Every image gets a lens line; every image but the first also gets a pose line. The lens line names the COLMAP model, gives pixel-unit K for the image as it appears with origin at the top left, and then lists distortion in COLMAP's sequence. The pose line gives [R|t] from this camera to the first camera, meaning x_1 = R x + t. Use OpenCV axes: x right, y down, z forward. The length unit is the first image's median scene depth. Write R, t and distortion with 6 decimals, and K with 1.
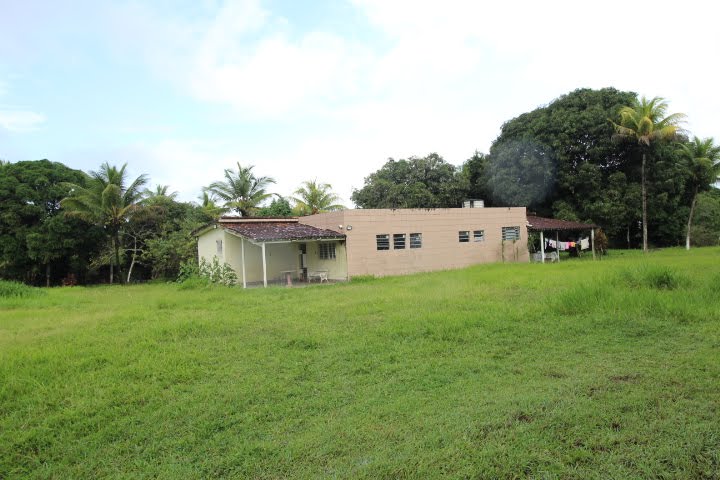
lens RADIAL K [[482.6, 0, 359.5], [0, 482.6, 229.2], [0, 0, 1]] dist [-0.001705, -0.001007]
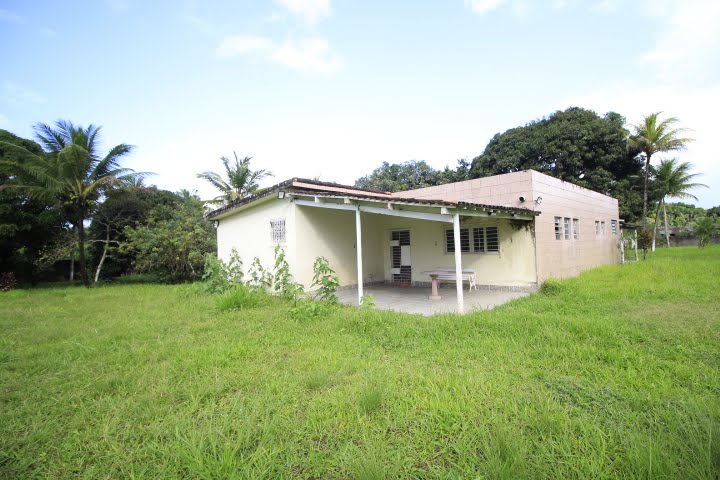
lens RADIAL K [[333.0, 0, 367.4], [0, 333.0, 232.8], [0, 0, 1]] dist [-0.022093, -0.000946]
pose [[0.967298, 0.028449, 0.252041, -0.197109], [-0.024242, 0.999510, -0.019782, 0.030447], [-0.252480, 0.013026, 0.967514, 0.387897]]
